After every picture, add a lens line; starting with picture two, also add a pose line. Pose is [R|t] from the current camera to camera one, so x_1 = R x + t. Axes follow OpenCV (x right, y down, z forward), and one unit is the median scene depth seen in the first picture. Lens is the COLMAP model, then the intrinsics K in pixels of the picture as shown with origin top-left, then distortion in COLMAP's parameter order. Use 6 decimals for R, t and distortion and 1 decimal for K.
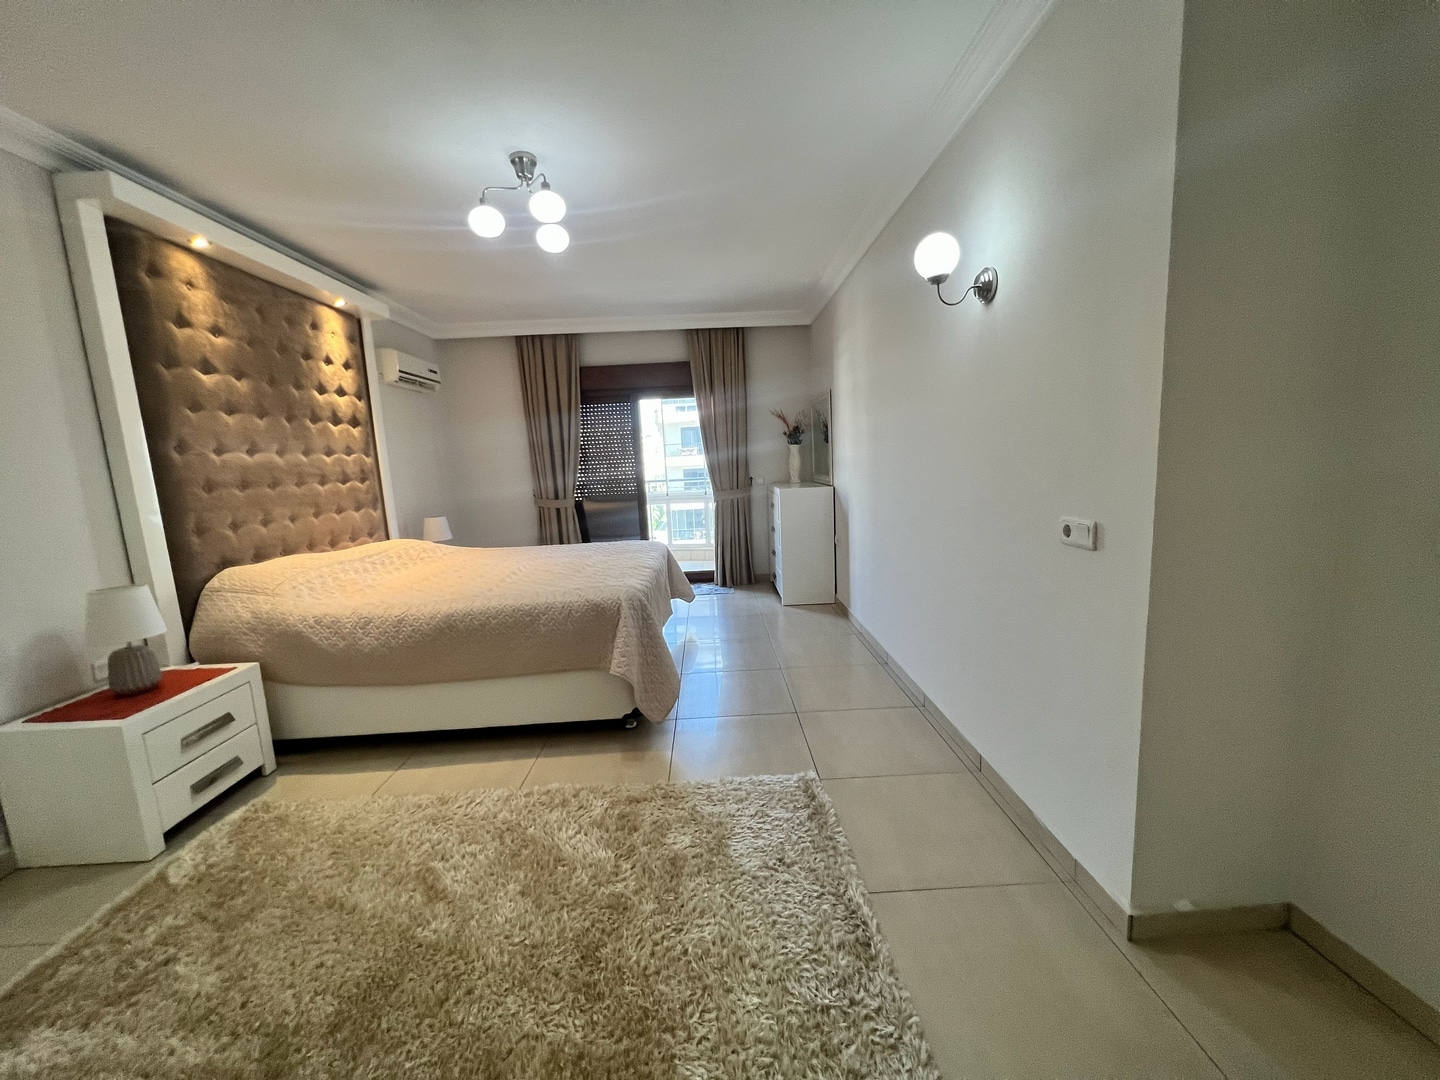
lens RADIAL K [[575.8, 0, 719.9], [0, 575.8, 541.9], [0, 0, 1]] dist [-0.001261, 0.000729]
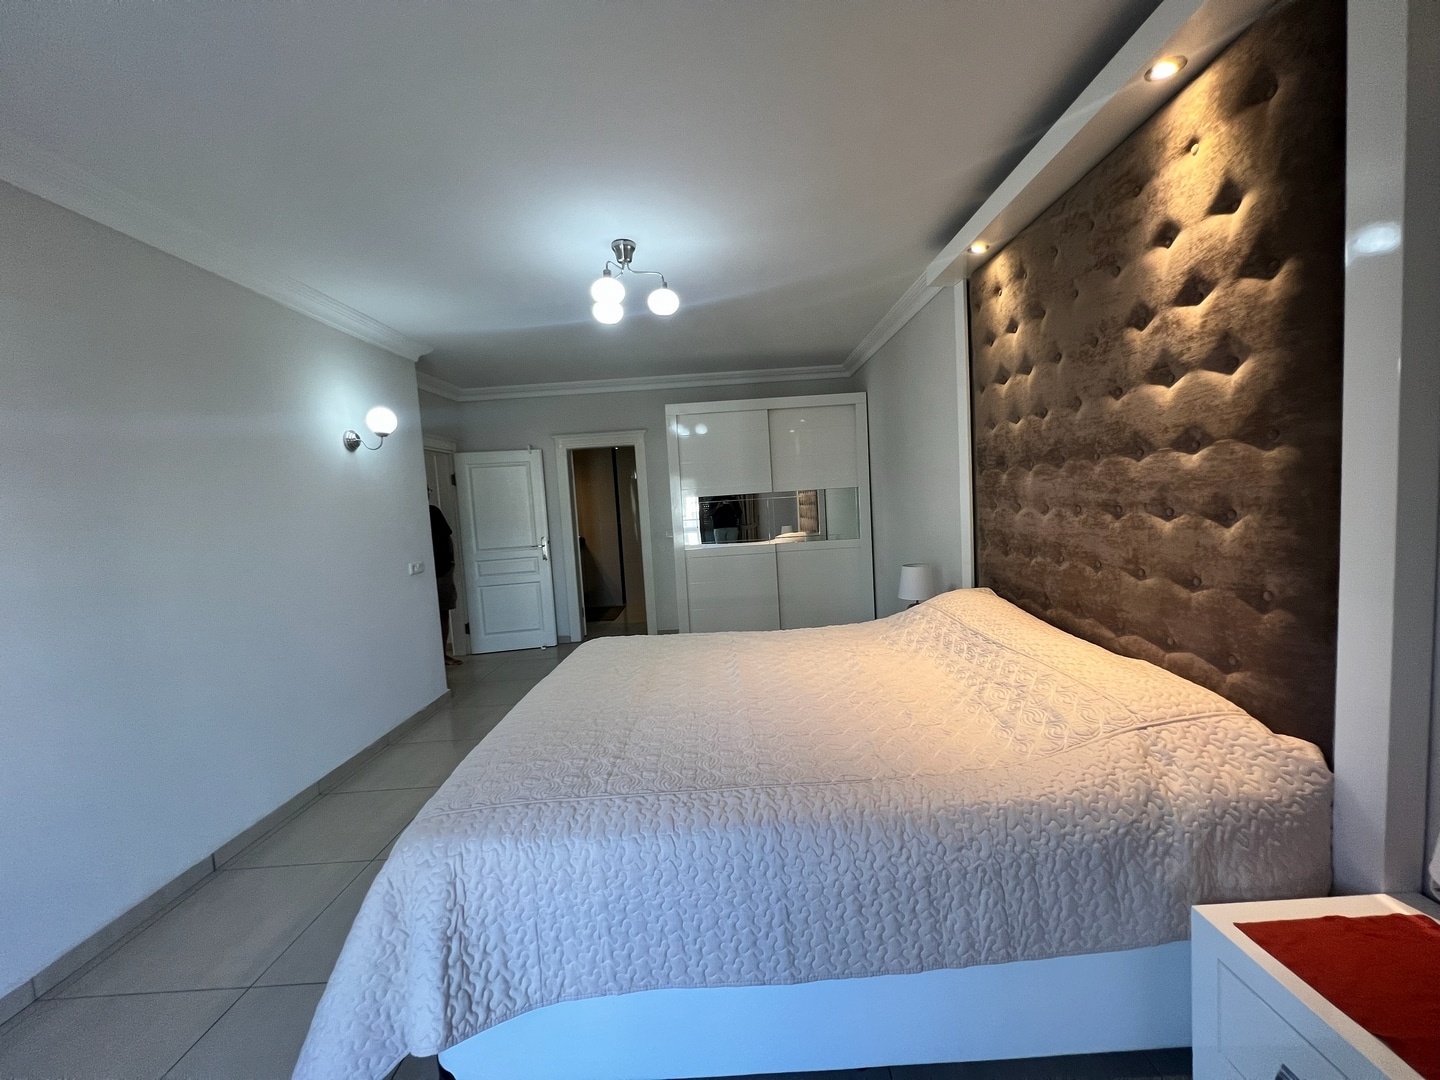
lens RADIAL K [[575.8, 0, 719.9], [0, 575.8, 541.9], [0, 0, 1]] dist [-0.001261, 0.000729]
pose [[-0.993948, 0.103272, 0.037449, -0.442906], [0.108847, 0.971874, 0.208839, -0.281077], [-0.014828, 0.211652, -0.977233, 1.908710]]
